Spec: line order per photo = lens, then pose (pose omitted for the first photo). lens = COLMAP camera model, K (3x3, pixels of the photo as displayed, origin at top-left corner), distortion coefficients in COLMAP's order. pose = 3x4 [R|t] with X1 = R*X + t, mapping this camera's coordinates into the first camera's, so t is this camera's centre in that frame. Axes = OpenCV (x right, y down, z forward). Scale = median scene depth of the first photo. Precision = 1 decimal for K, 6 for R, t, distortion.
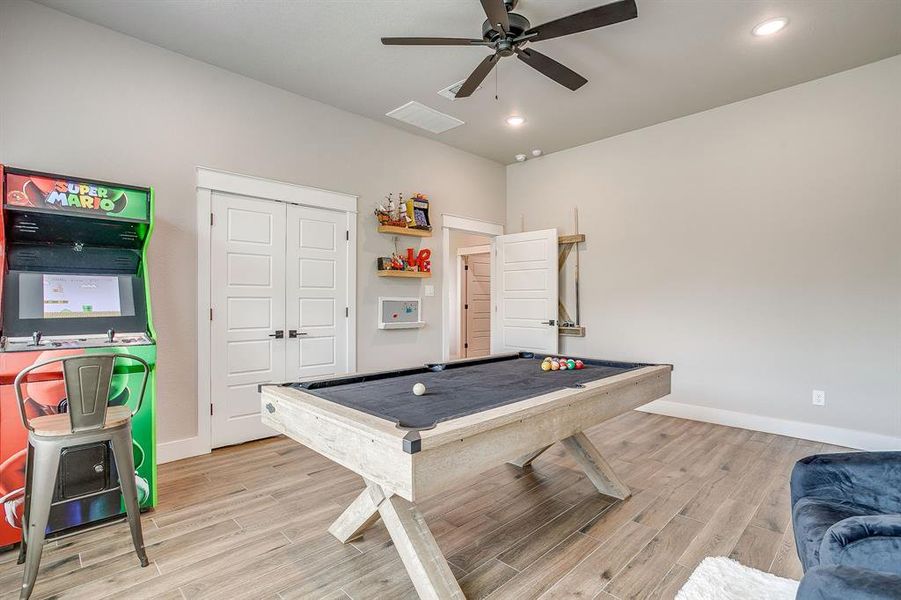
lens RADIAL K [[435.5, 0, 450.5], [0, 435.5, 300.0], [0, 0, 1]] dist [-0.028899, 0.000873]
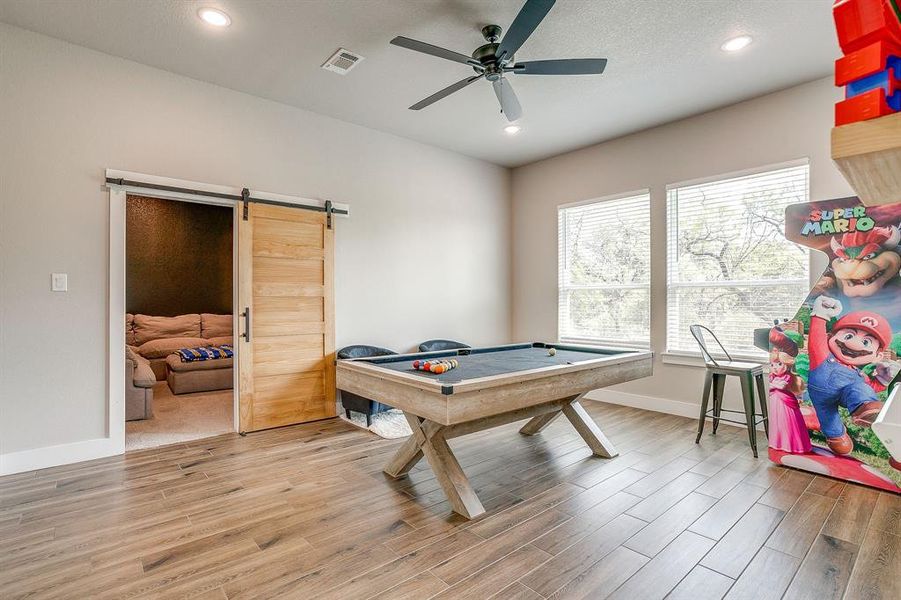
lens RADIAL K [[435.5, 0, 450.5], [0, 435.5, 300.0], [0, 0, 1]] dist [-0.028899, 0.000873]
pose [[-0.997243, -0.001049, 0.074195, 0.139818], [-0.001277, 0.999995, -0.003025, 0.006055], [-0.074192, -0.003112, -0.997239, 1.865367]]
